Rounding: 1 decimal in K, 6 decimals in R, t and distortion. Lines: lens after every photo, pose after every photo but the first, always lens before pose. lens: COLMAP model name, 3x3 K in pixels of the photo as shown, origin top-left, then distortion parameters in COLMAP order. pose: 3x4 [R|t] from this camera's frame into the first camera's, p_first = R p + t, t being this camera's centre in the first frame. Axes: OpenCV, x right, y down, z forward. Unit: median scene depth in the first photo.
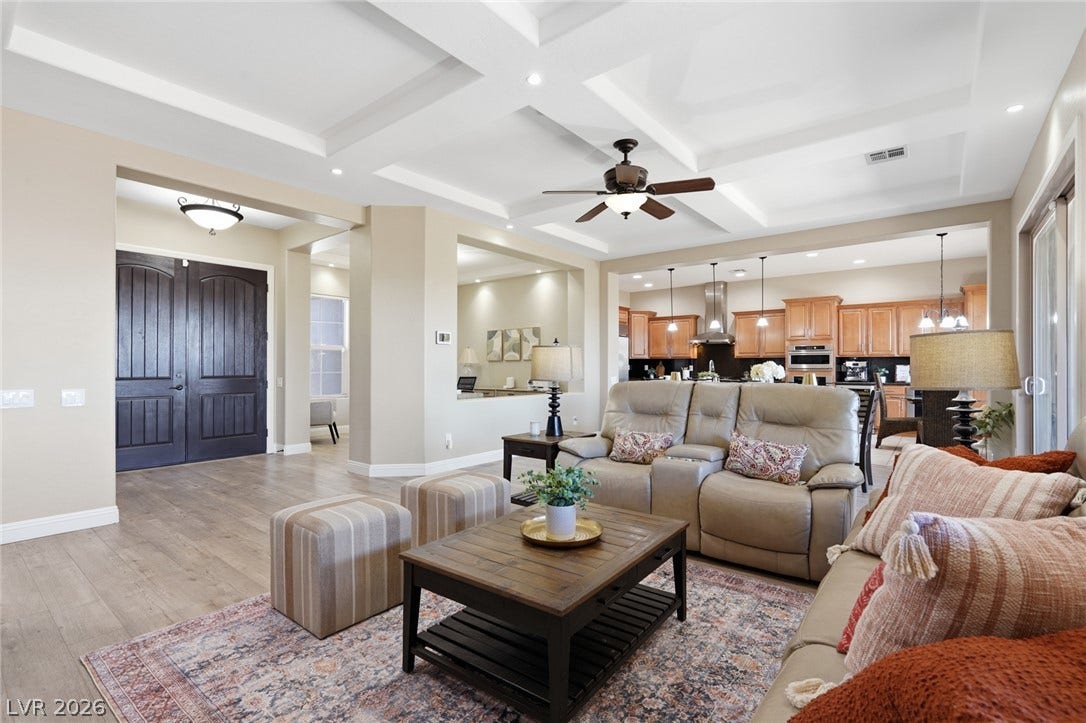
lens RADIAL K [[495.5, 0, 535.8], [0, 495.5, 364.8], [0, 0, 1]] dist [-0.003402, 0.001181]
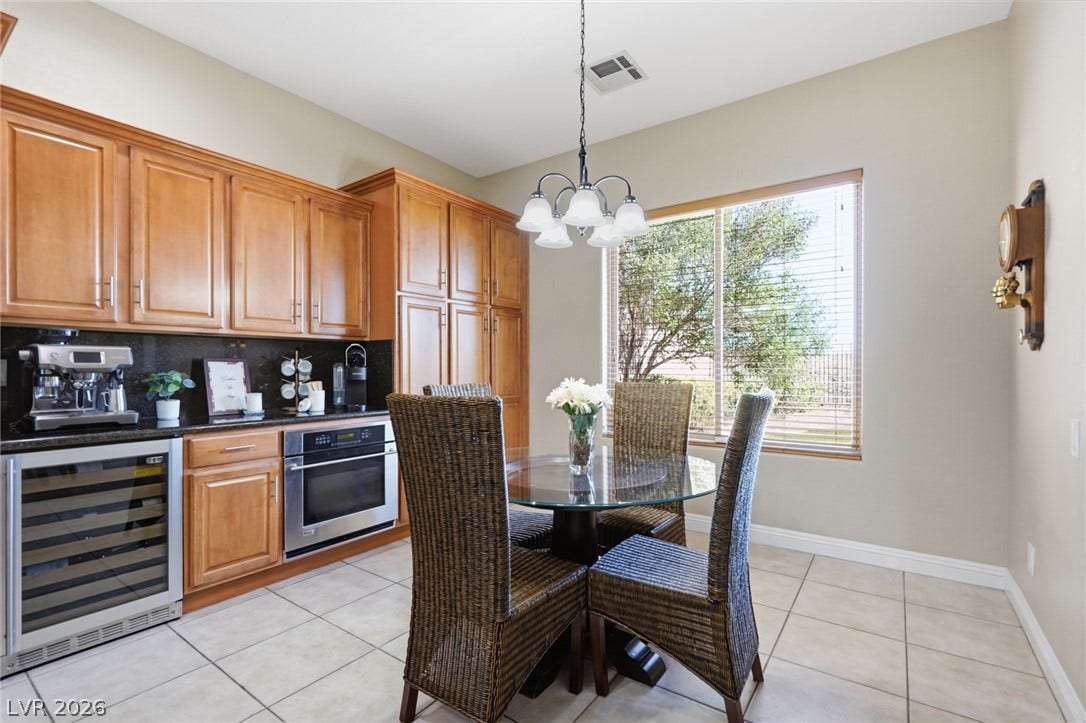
lens RADIAL K [[495.5, 0, 539.3], [0, 495.5, 369.0], [0, 0, 1]] dist [-0.003402, 0.001181]
pose [[-0.067410, -0.004316, 0.997716, 0.526663], [-0.003446, 0.999986, 0.004093, 0.004200], [-0.997719, -0.003163, -0.067423, 1.071108]]
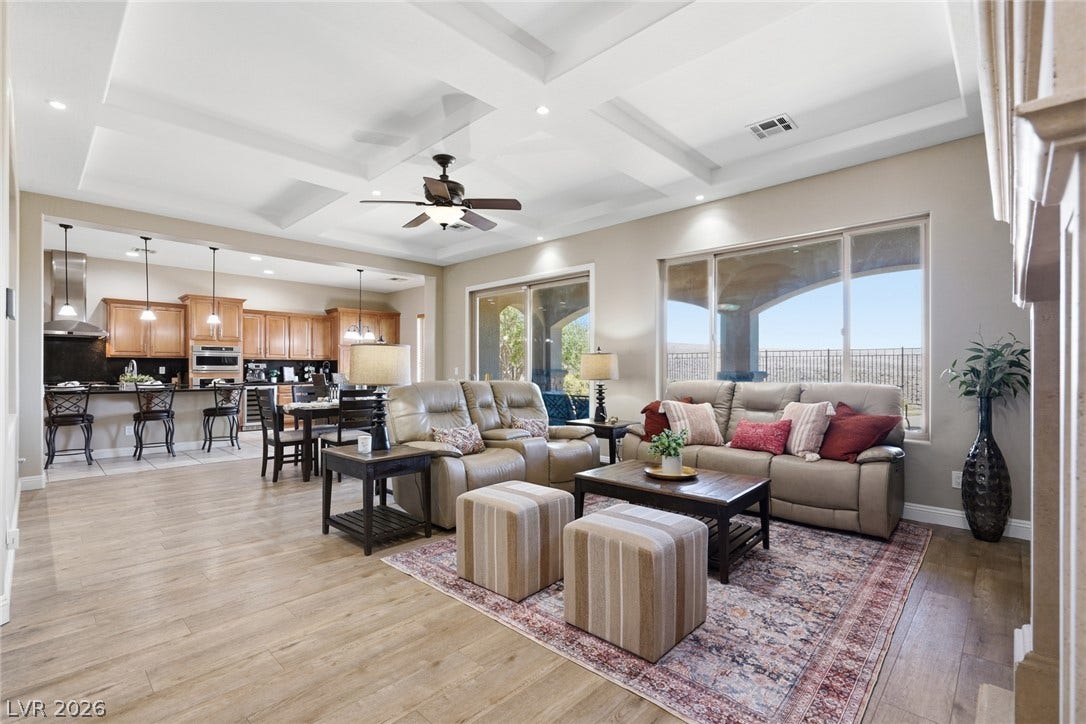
lens RADIAL K [[495.5, 0, 538.2], [0, 495.5, 367.1], [0, 0, 1]] dist [-0.003402, 0.001181]
pose [[0.085964, 0.002572, 0.996295, -0.494990], [-0.004058, 0.999989, -0.002231, 0.001111], [-0.996290, -0.003851, 0.085973, 0.407031]]
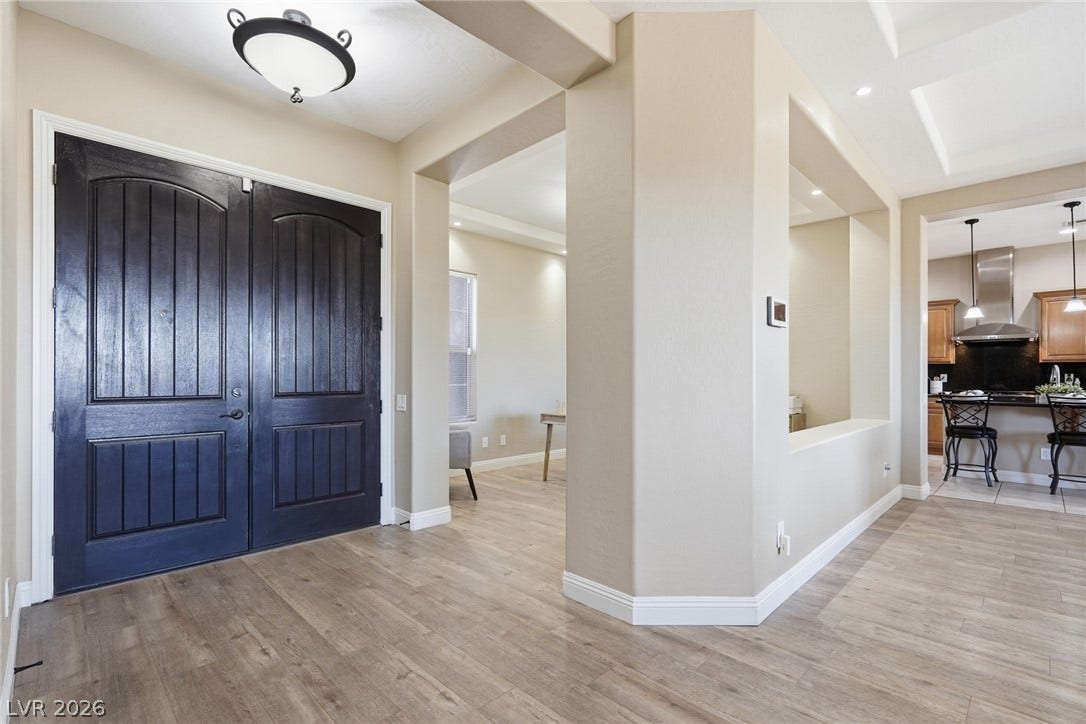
lens RADIAL K [[495.5, 0, 536.3], [0, 495.5, 375.4], [0, 0, 1]] dist [-0.003402, 0.001181]
pose [[0.994434, -0.000016, -0.105358, -0.299992], [0.000379, 0.999994, 0.003423, 0.001286], [0.105358, -0.003443, 0.994428, 0.440278]]
